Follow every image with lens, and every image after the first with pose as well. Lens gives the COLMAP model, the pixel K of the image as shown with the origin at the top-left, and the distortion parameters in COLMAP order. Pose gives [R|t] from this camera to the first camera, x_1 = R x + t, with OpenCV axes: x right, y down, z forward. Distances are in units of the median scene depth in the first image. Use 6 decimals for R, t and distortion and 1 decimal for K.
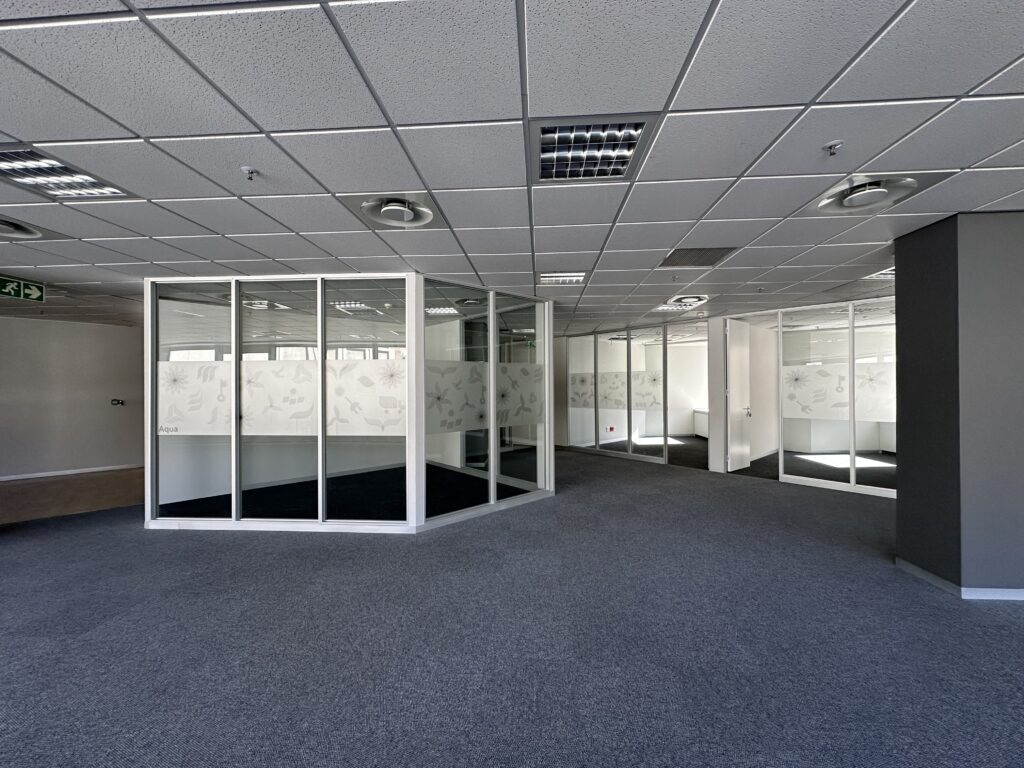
lens RADIAL K [[405.8, 0, 512.0], [0, 405.8, 384.0], [0, 0, 1]] dist [-0.000042, -0.000271]
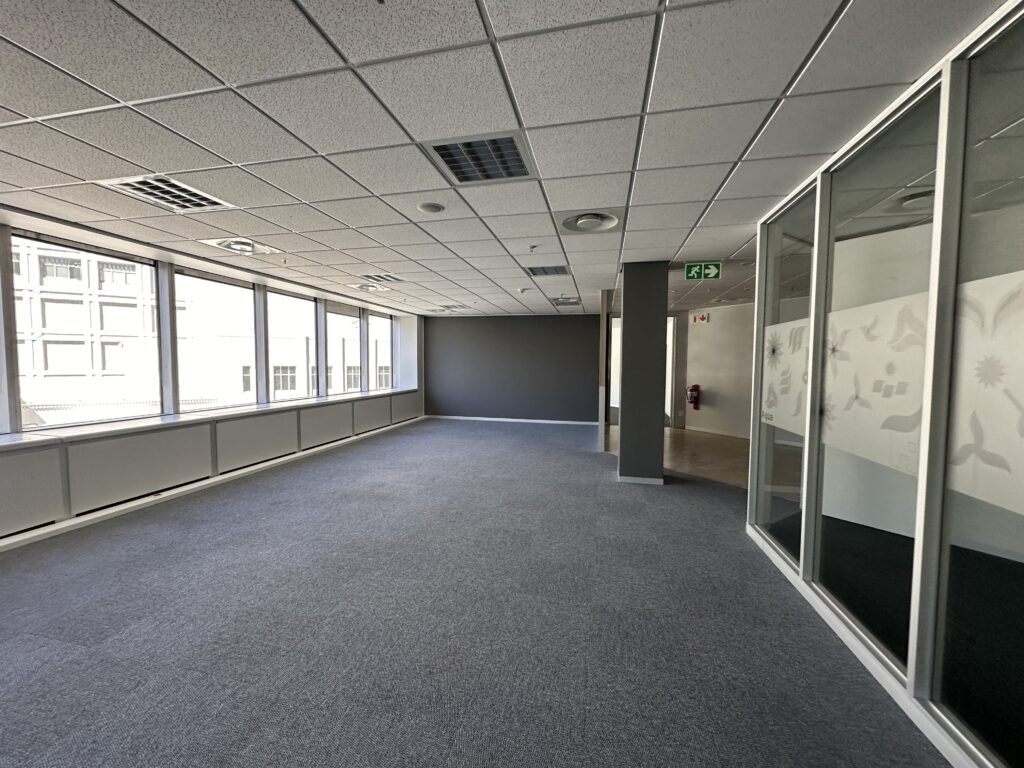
lens RADIAL K [[405.8, 0, 512.0], [0, 405.8, 384.0], [0, 0, 1]] dist [-0.000042, -0.000271]
pose [[-0.149118, 0.056939, -0.987179, -0.030708], [-0.003139, 0.998308, 0.058055, 0.009988], [0.988814, 0.011756, -0.148687, 0.644010]]
